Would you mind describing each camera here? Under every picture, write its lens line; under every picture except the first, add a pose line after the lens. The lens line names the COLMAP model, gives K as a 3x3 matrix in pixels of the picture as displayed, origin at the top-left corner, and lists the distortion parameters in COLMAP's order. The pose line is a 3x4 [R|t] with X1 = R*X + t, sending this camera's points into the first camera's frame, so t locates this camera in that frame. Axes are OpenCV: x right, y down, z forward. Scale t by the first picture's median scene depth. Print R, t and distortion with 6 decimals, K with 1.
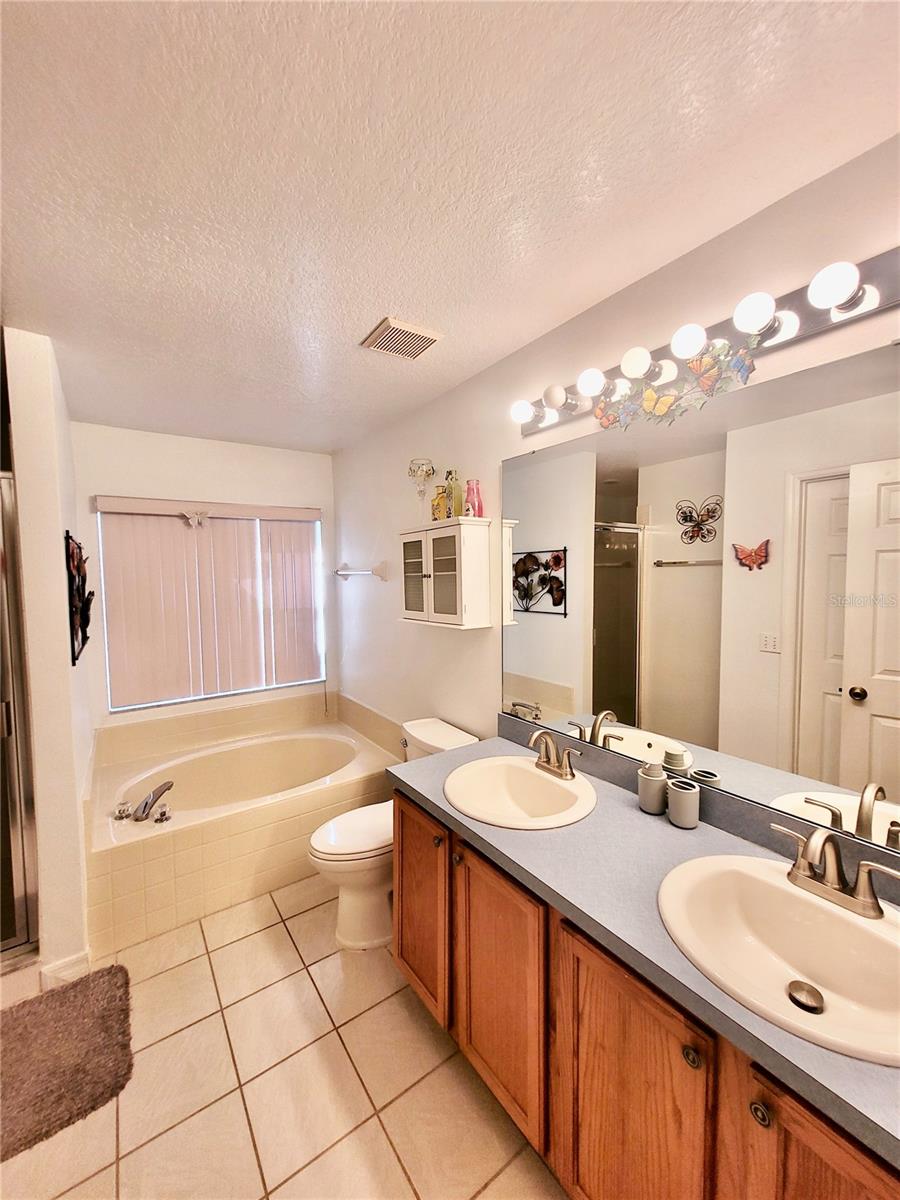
lens RADIAL K [[466.5, 0, 447.2], [0, 466.5, 598.3], [0, 0, 1]] dist [0.002392, 0.000074]
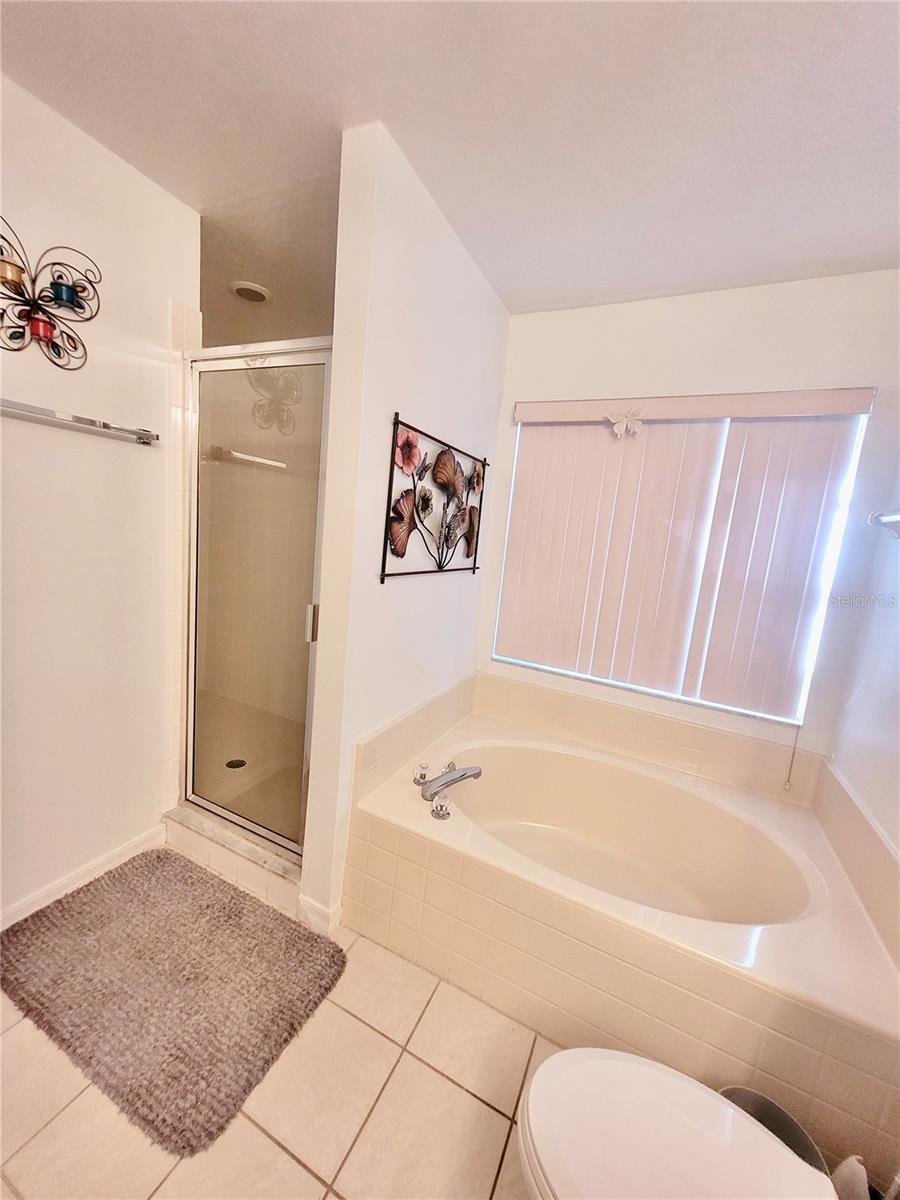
lens RADIAL K [[466.5, 0, 441.8], [0, 466.5, 598.2], [0, 0, 1]] dist [0.002392, 0.000074]
pose [[0.472919, 0.188230, -0.860765, -0.028204], [-0.152050, 0.979693, 0.130698, 0.030785], [0.867887, 0.069070, 0.491936, 0.456600]]
